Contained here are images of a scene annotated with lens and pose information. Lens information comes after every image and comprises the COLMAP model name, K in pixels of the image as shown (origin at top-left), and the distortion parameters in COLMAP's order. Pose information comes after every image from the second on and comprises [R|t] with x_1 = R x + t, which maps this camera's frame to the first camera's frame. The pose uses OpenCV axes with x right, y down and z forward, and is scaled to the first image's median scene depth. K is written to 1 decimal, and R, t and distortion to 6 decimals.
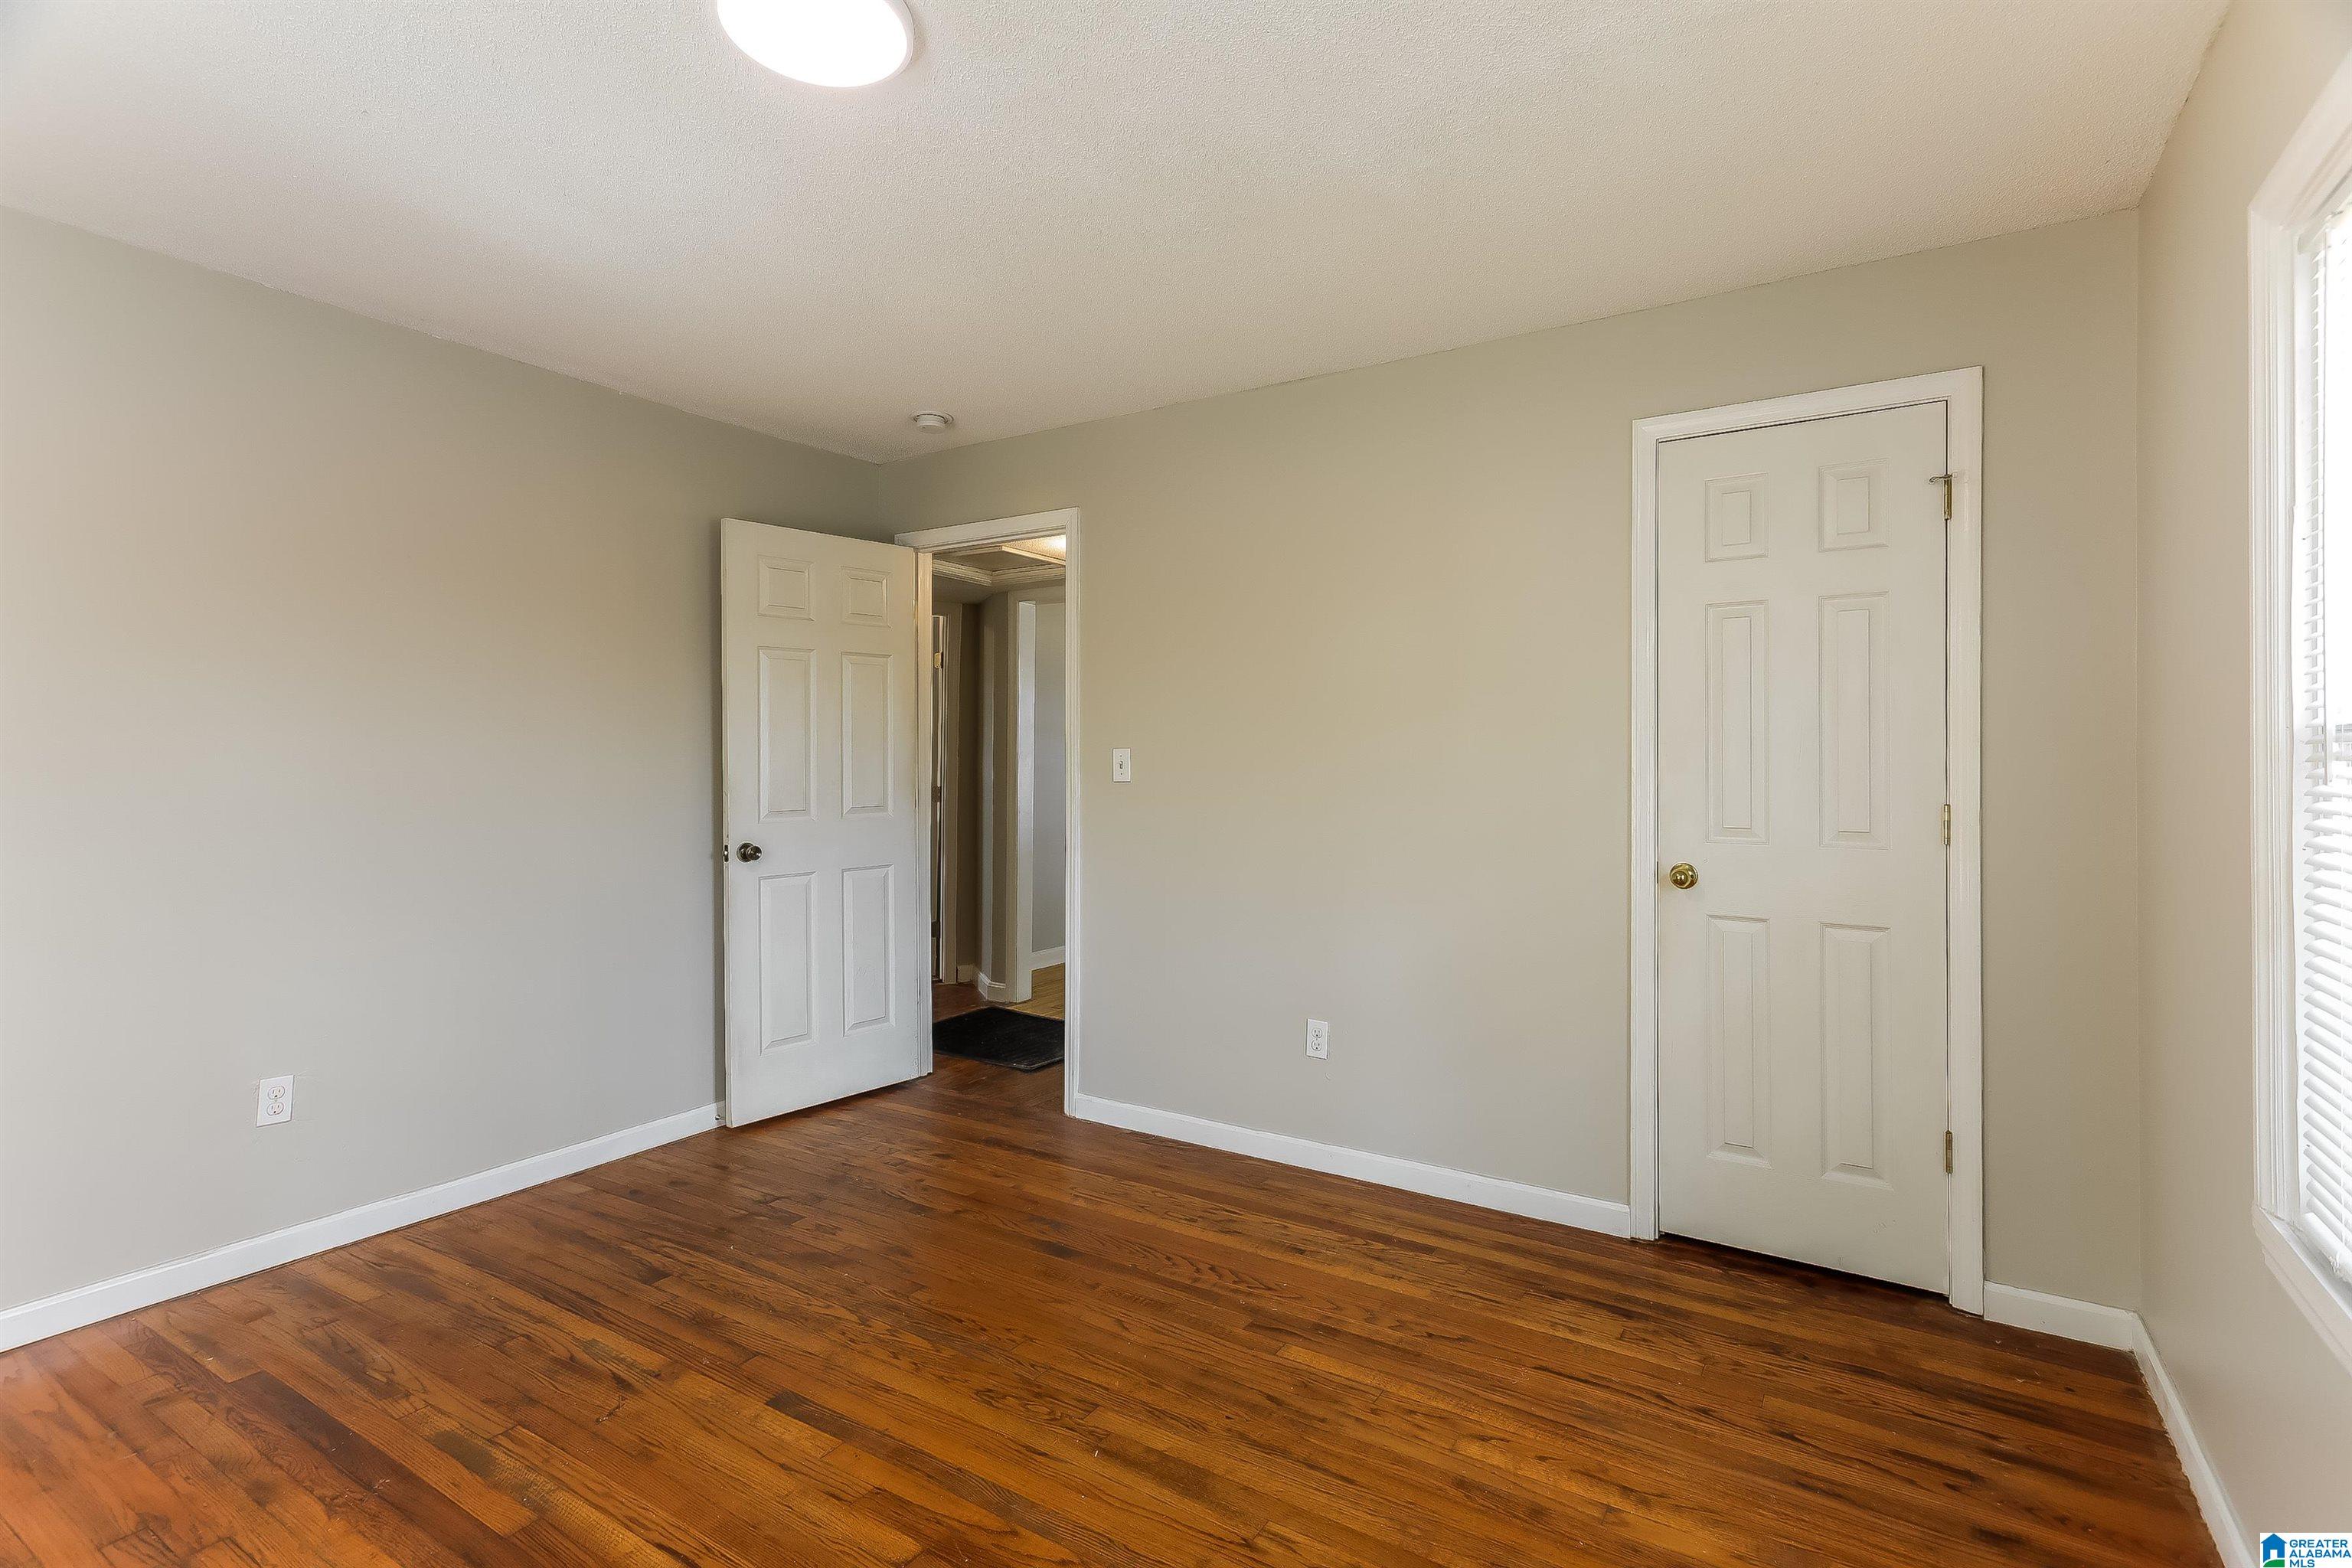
lens RADIAL K [[1134.3, 0, 1165.6], [0, 1134.3, 768.7], [0, 0, 1]] dist [0.002537, 0.005661]
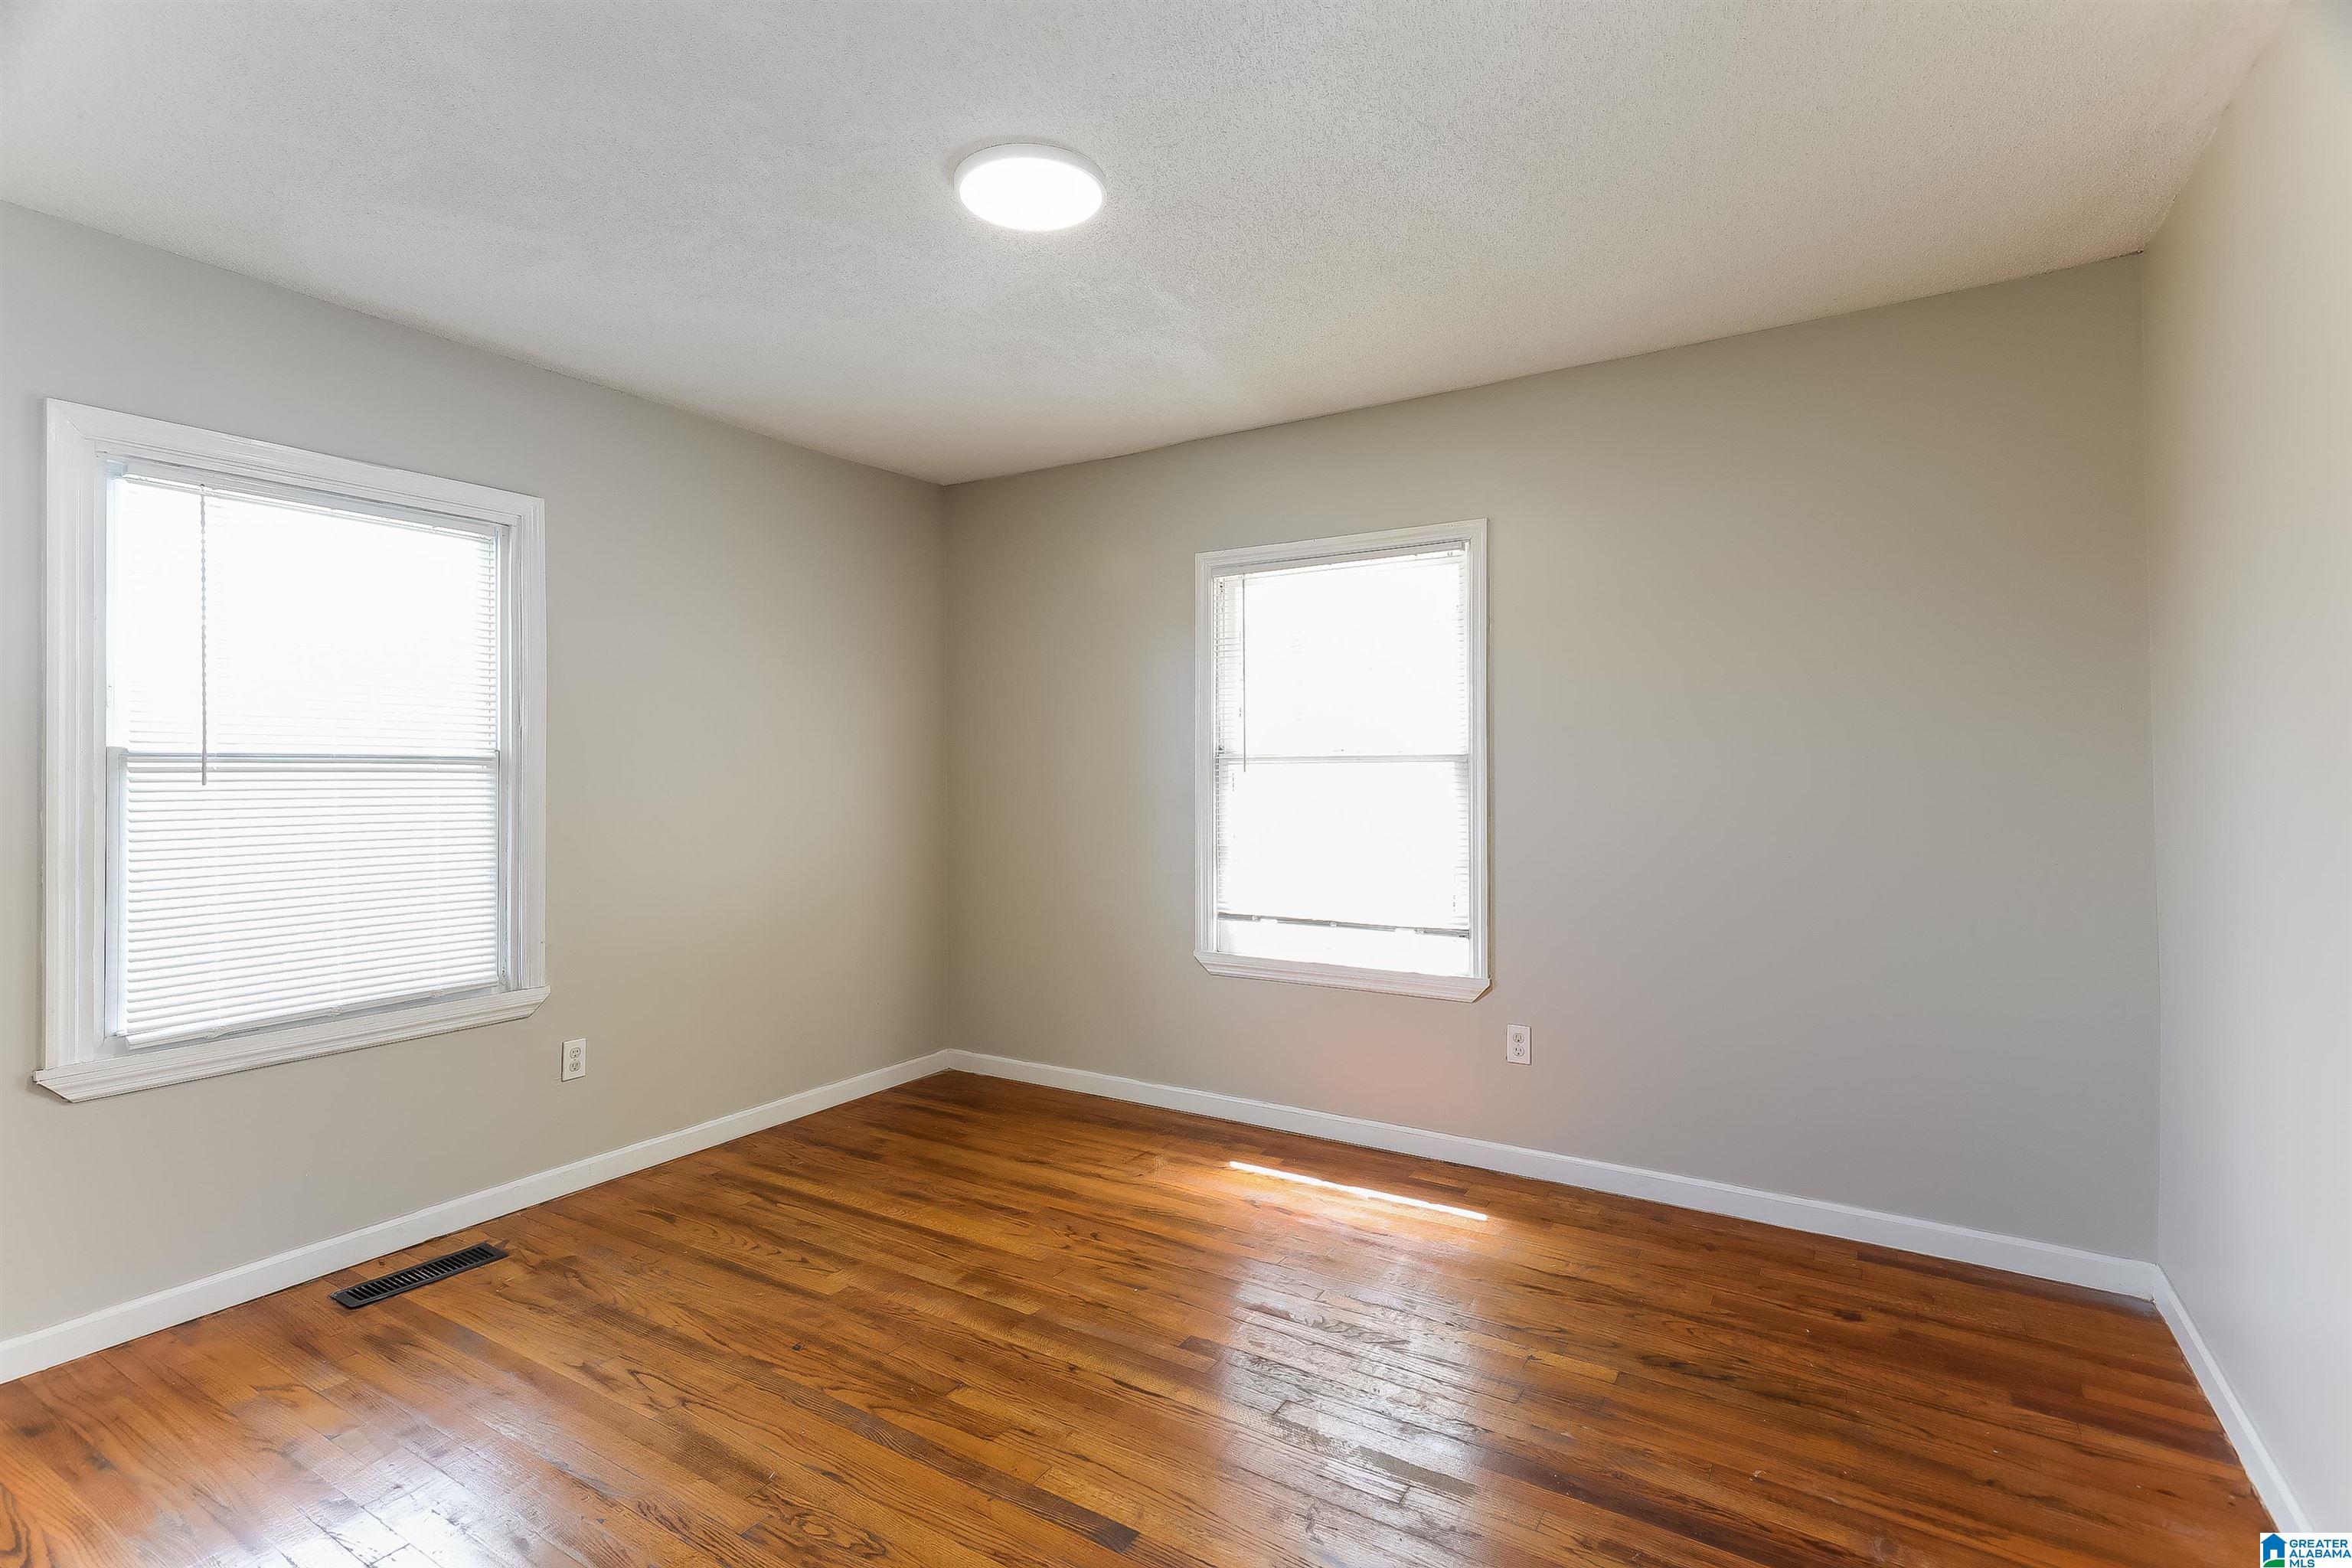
lens RADIAL K [[1134.3, 0, 1165.6], [0, 1134.3, 768.7], [0, 0, 1]] dist [0.002537, 0.005661]
pose [[-0.999975, 0.006395, 0.003103, -0.428273], [0.006435, 0.999894, 0.013066, -0.017963], [-0.003019, 0.013085, -0.999910, 2.072610]]
